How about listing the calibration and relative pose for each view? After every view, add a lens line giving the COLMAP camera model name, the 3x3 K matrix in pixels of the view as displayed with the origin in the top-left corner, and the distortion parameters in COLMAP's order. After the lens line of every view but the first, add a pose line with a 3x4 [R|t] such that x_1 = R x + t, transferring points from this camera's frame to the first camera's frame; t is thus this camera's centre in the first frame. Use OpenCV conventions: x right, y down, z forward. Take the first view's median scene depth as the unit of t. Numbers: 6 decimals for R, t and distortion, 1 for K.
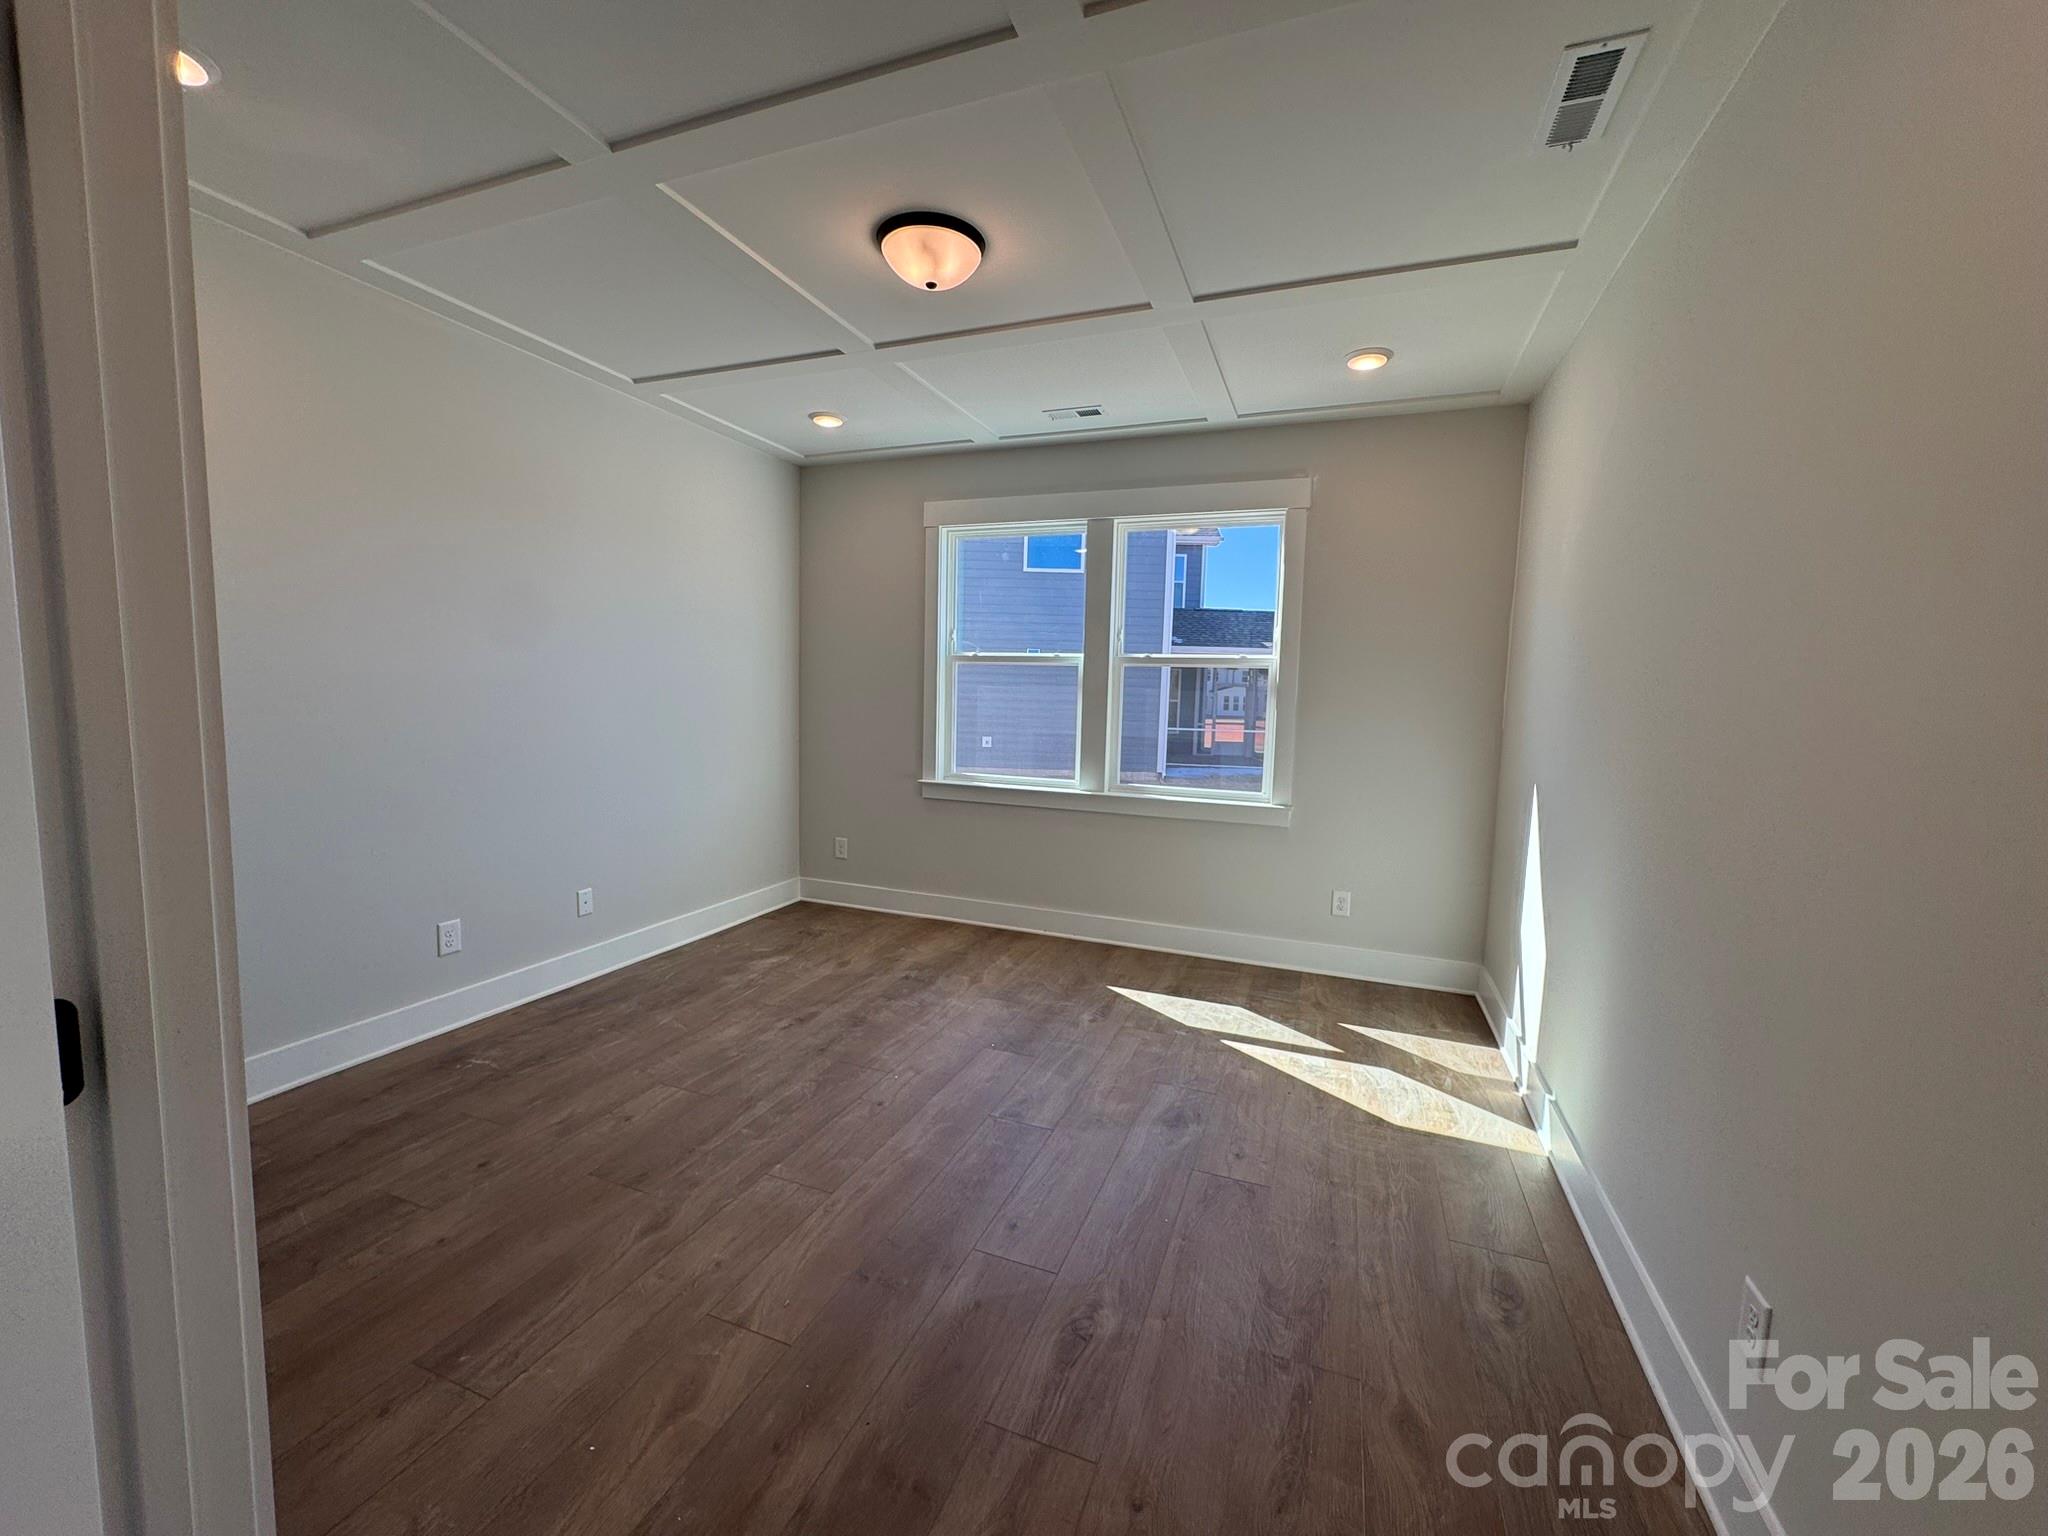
lens RADIAL K [[815.0, 0, 1024.0], [0, 815.0, 773.7], [0, 0, 1]] dist [-0.000883, -0.000020]
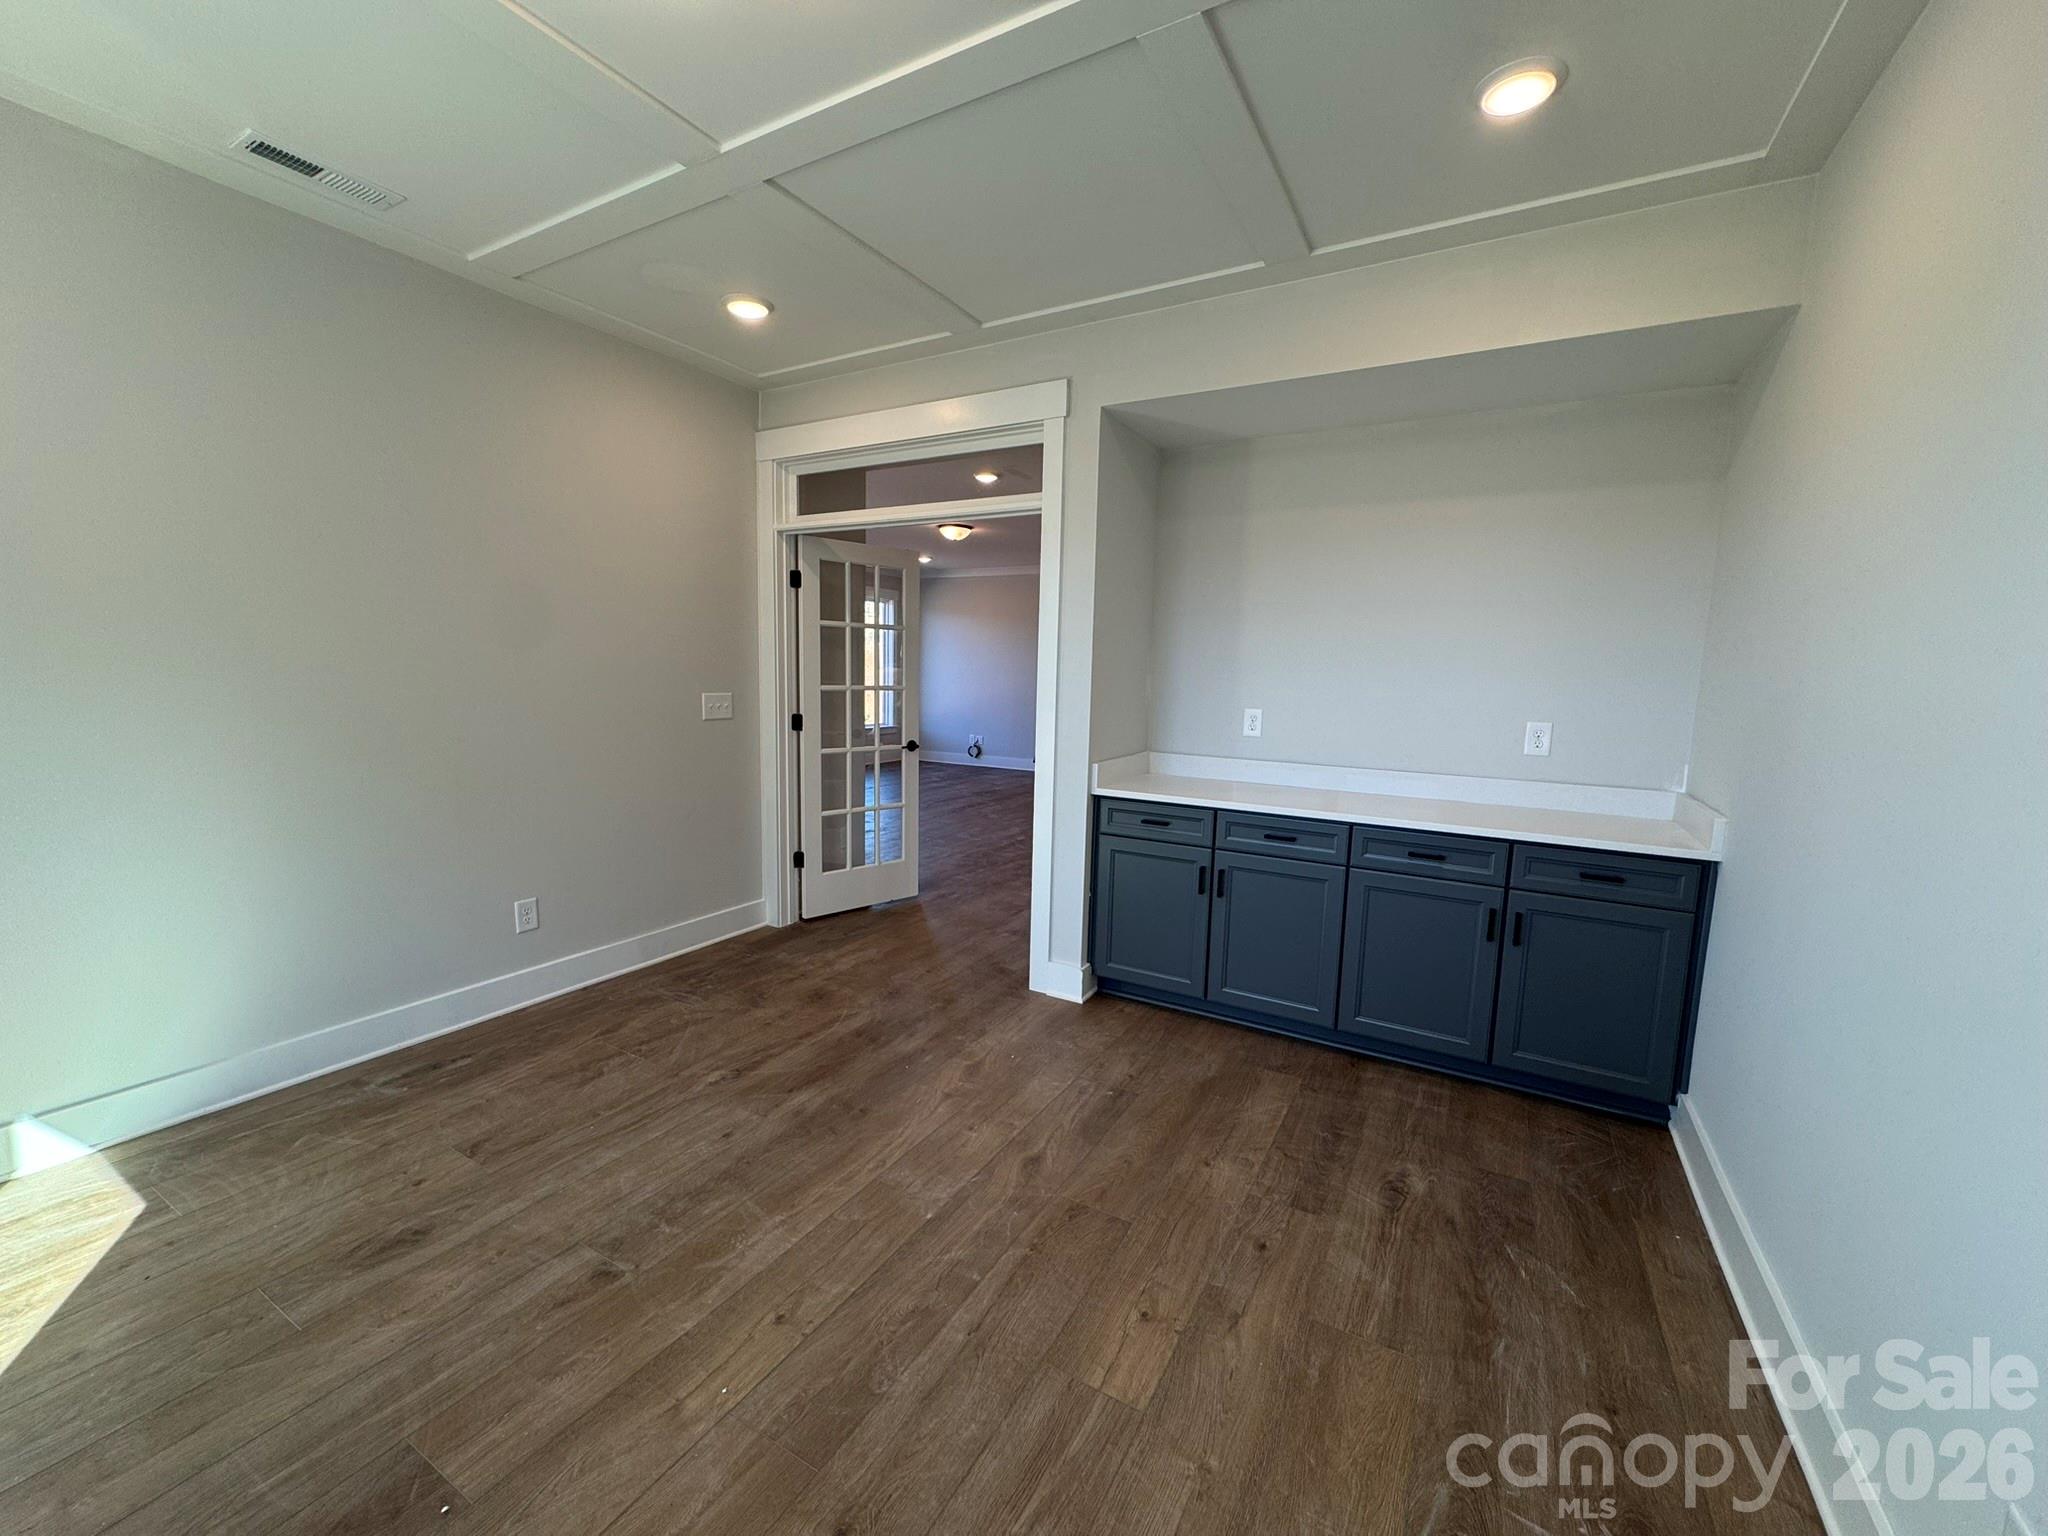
lens RADIAL K [[815.0, 0, 1023.2], [0, 815.0, 769.3], [0, 0, 1]] dist [-0.000883, -0.000020]
pose [[-0.988016, -0.068963, 0.138090, -0.500269], [-0.037854, 0.975577, 0.216370, -0.189696], [-0.149639, 0.208550, -0.966496, 1.771369]]
